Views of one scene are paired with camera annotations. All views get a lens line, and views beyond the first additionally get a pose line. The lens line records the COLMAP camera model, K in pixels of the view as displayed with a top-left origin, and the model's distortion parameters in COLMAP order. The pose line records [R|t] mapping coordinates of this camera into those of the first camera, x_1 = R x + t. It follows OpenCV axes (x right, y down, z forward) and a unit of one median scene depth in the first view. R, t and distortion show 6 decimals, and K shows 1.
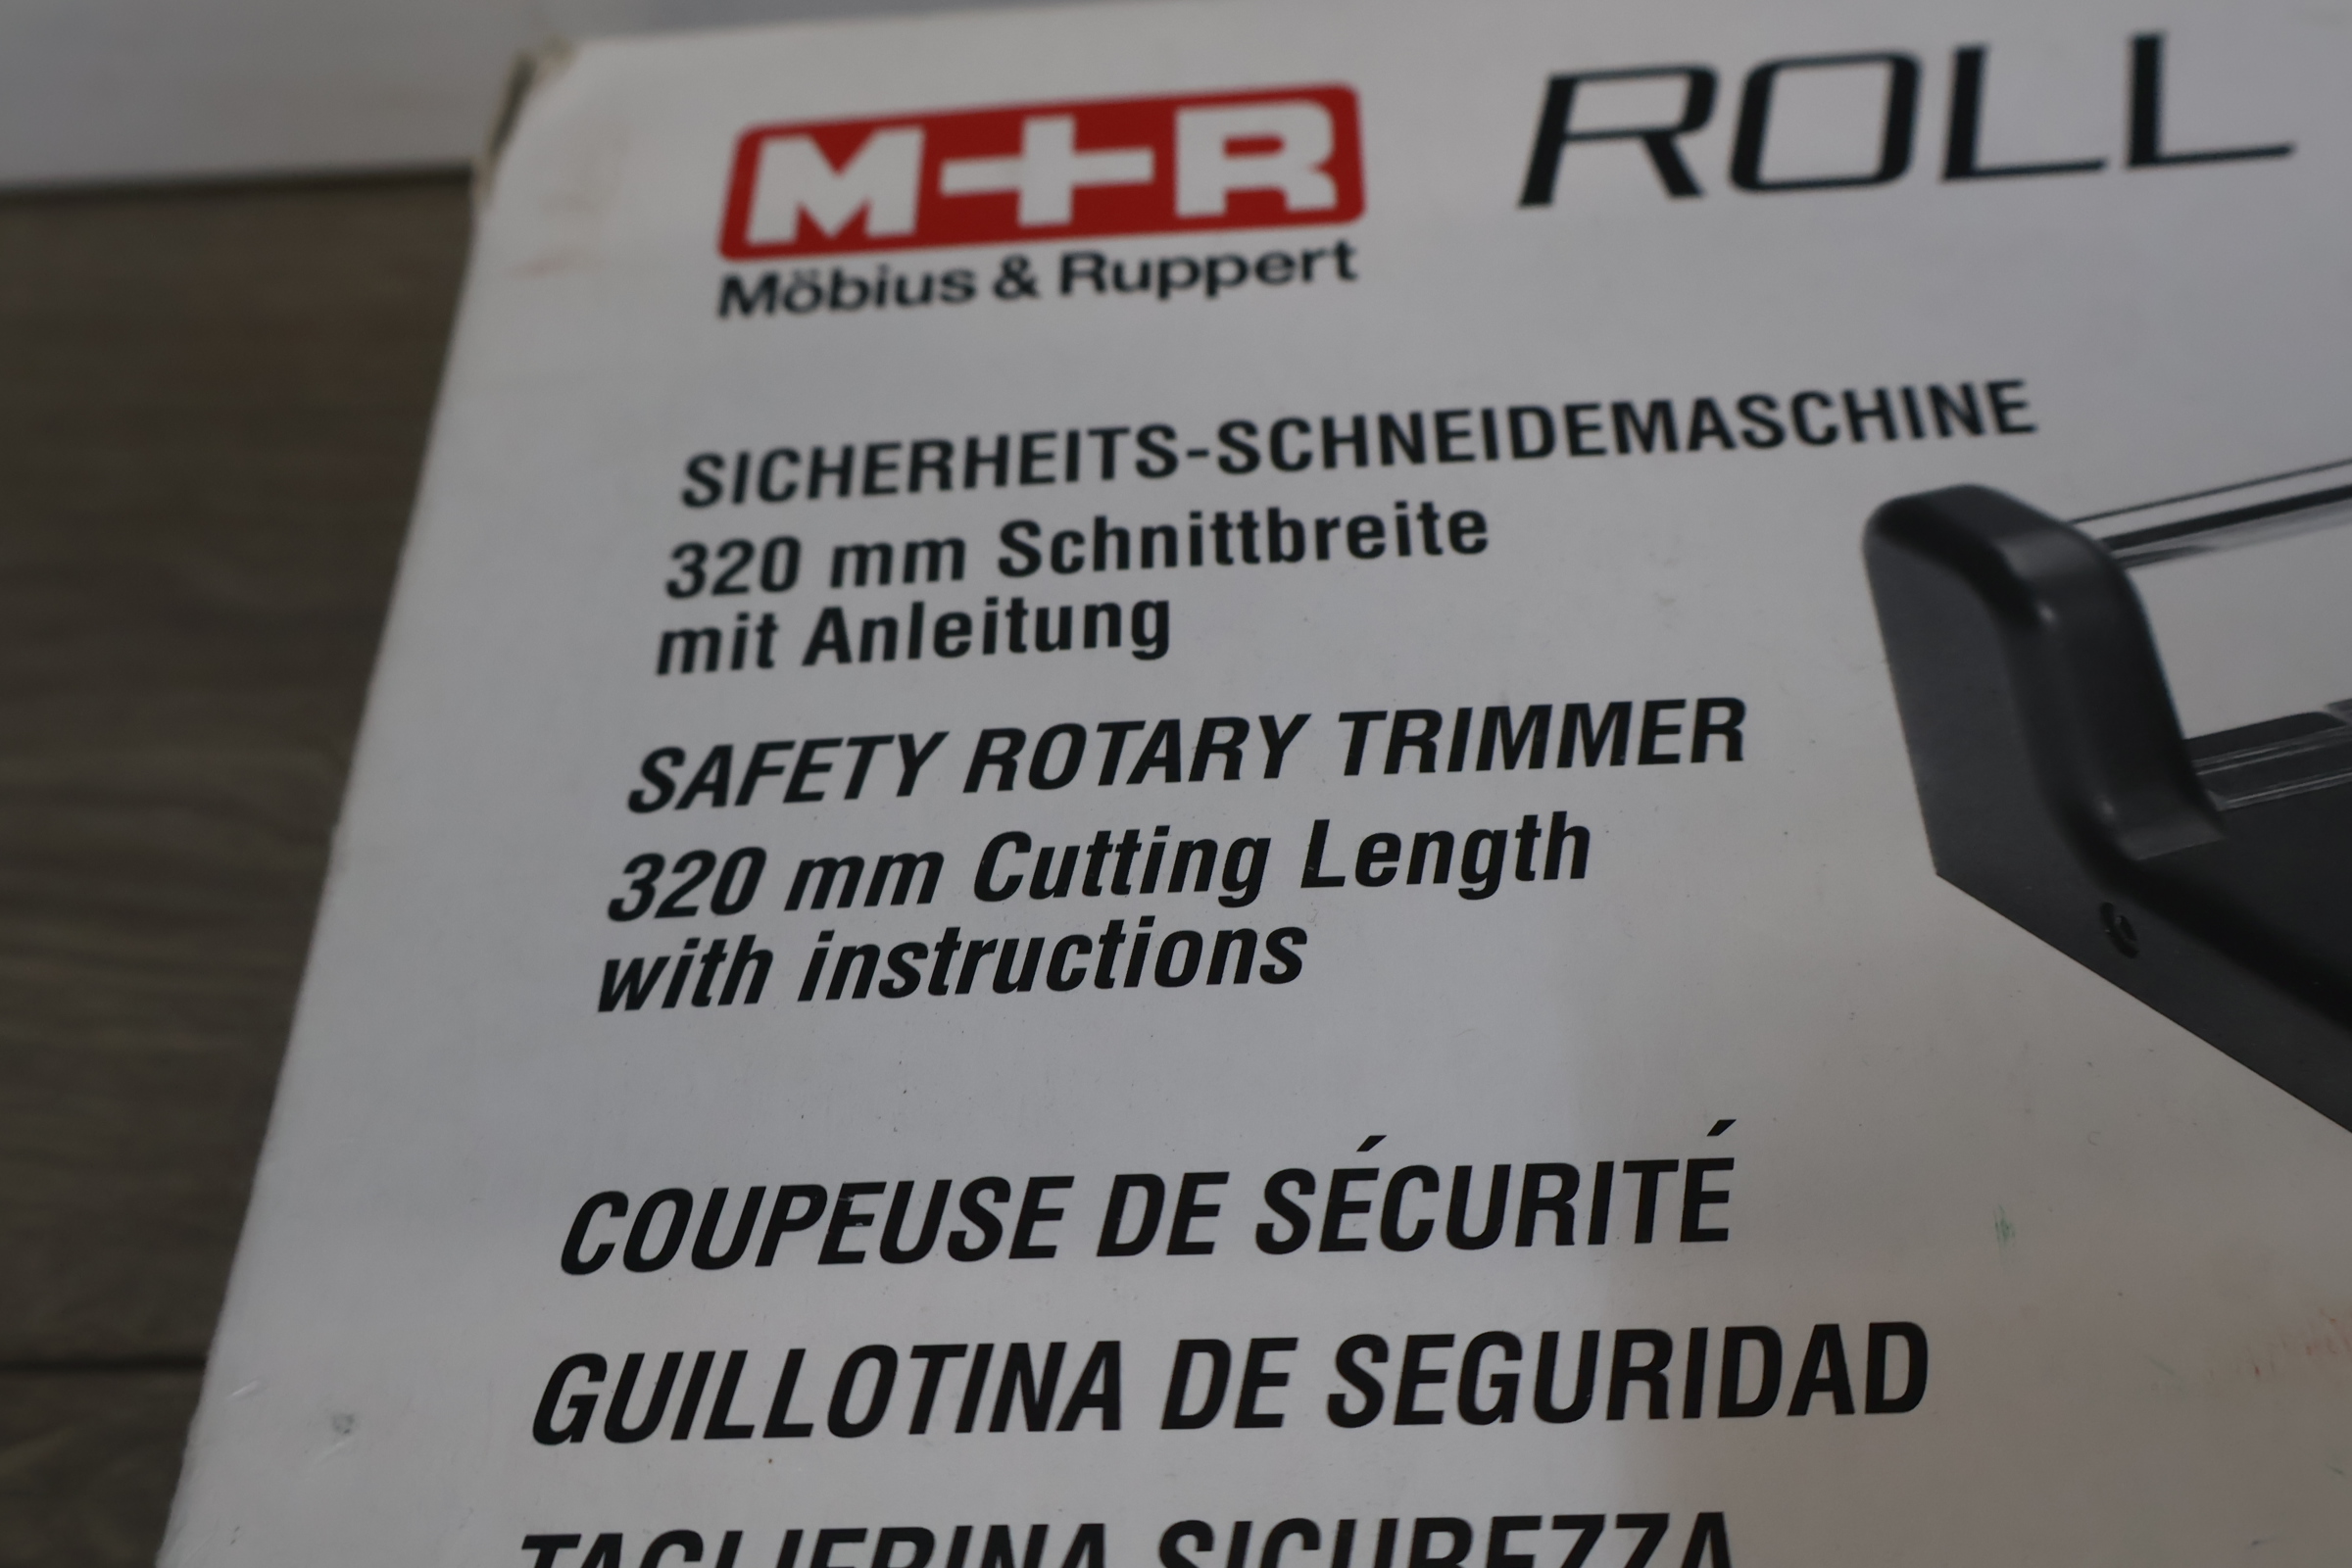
lens RADIAL K [[2306.4, 0, 1176.2], [0, 2306.4, 776.3], [0, 0, 1]] dist [0.019485, 0.000000]
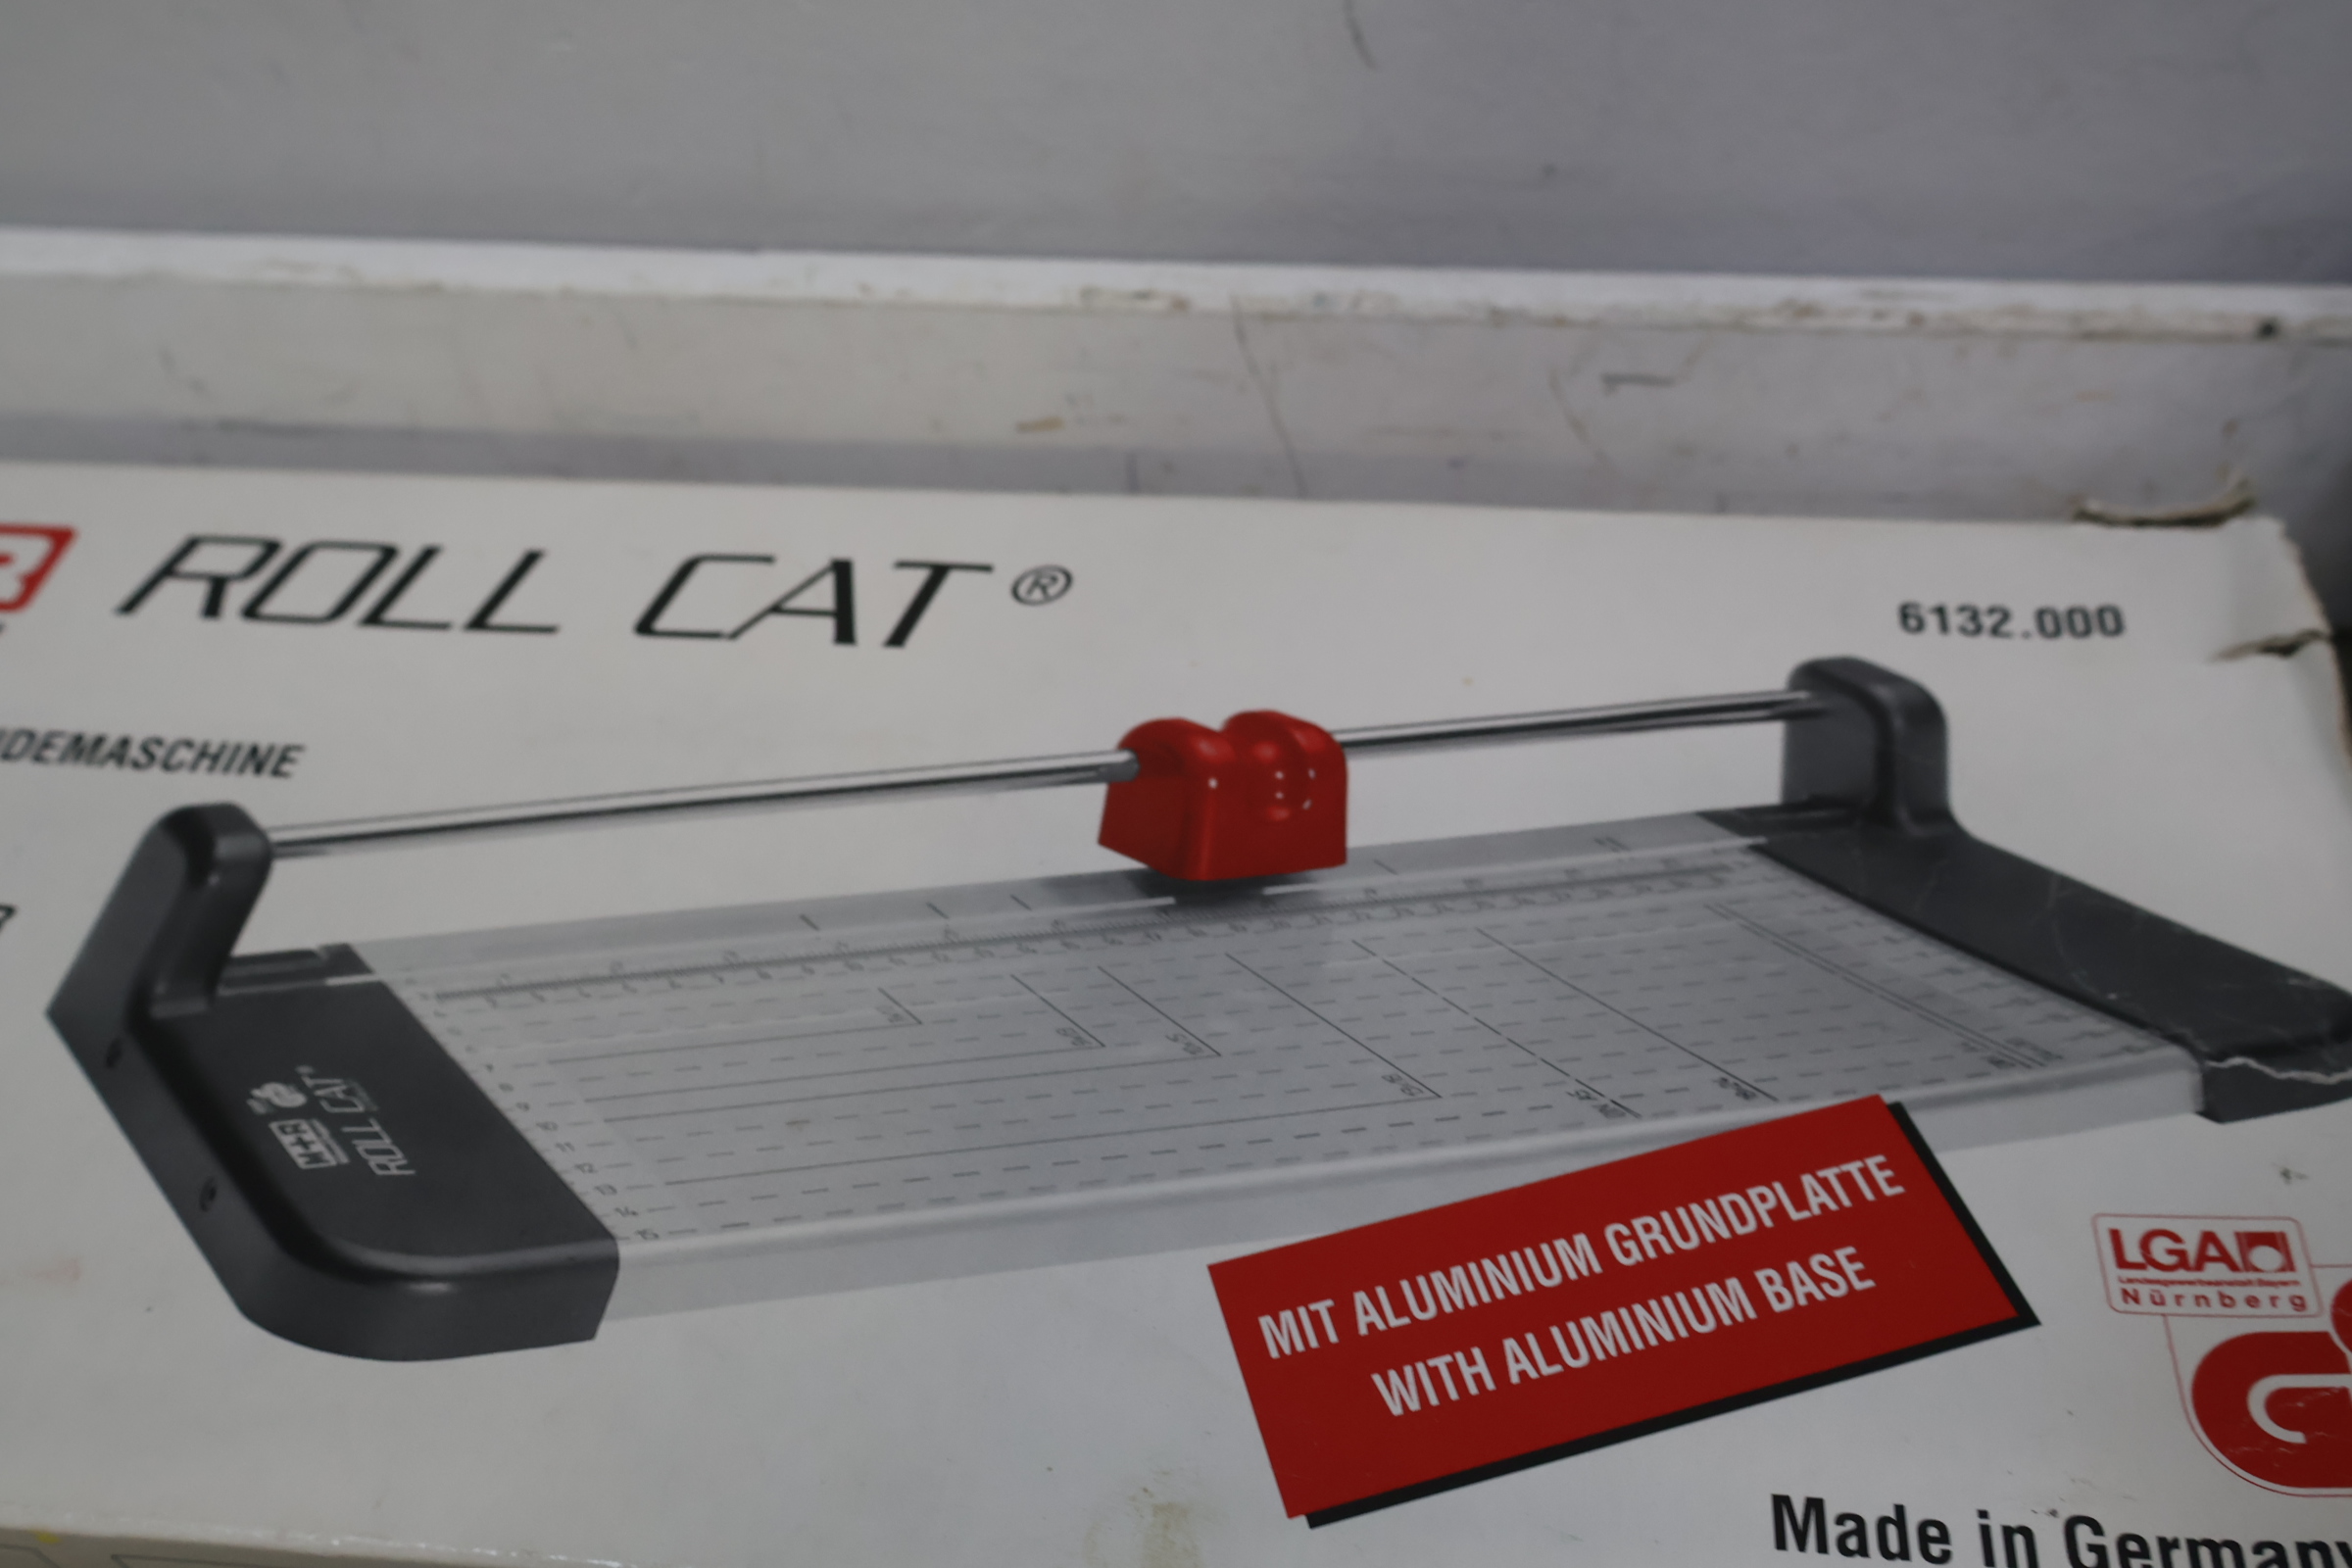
lens RADIAL K [[2306.4, 0, 1174.0], [0, 2306.4, 790.3], [0, 0, 1]] dist [0.019485, 0.000000]
pose [[0.992971, 0.104508, -0.055566, 1.080217], [-0.111621, 0.982984, -0.145886, 0.031627], [0.039374, 0.151063, 0.987740, -0.605477]]
